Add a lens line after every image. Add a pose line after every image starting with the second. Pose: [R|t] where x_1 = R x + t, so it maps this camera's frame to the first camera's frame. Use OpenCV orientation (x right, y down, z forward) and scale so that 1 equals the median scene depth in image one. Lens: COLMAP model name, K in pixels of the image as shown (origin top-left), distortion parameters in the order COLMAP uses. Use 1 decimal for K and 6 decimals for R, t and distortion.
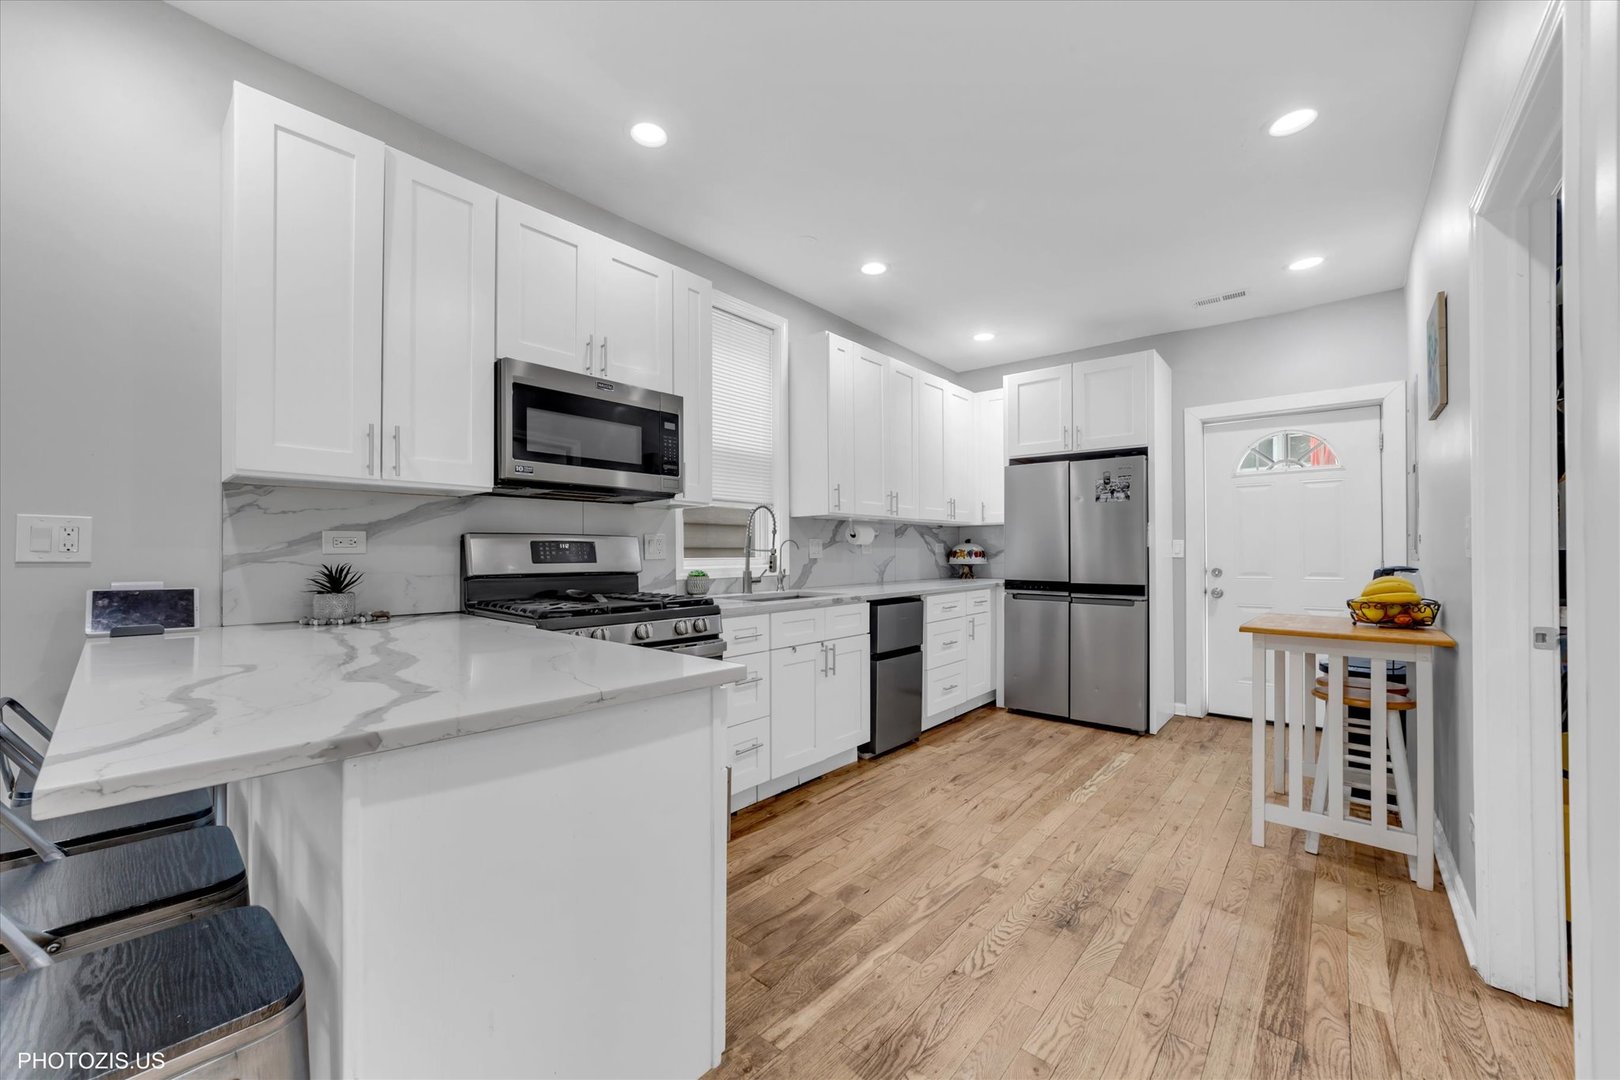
lens RADIAL K [[638.7, 0, 805.9], [0, 638.7, 546.7], [0, 0, 1]] dist [-0.002283, 0.000932]
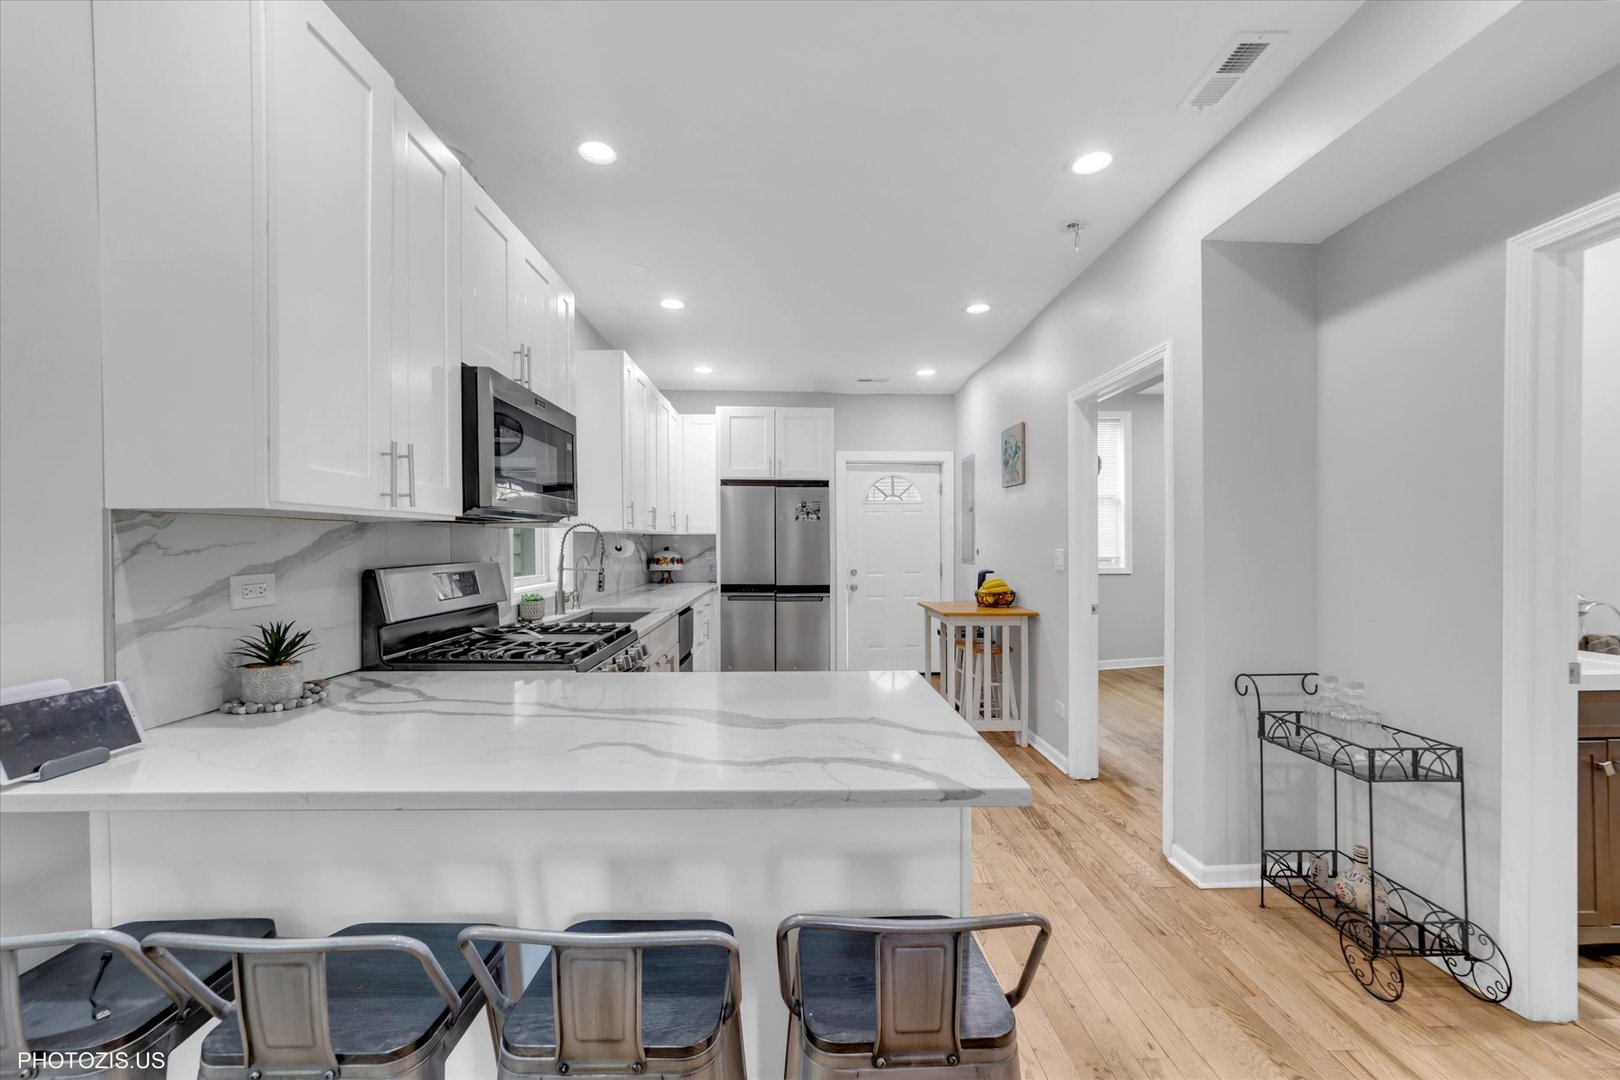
lens RADIAL K [[638.7, 0, 842.6], [0, 638.7, 544.7], [0, 0, 1]] dist [-0.002283, 0.000932]
pose [[0.720003, -0.001289, 0.693970, -0.571161], [-0.005171, 0.999961, 0.007222, -0.050892], [-0.693952, -0.008788, 0.719968, 0.032324]]
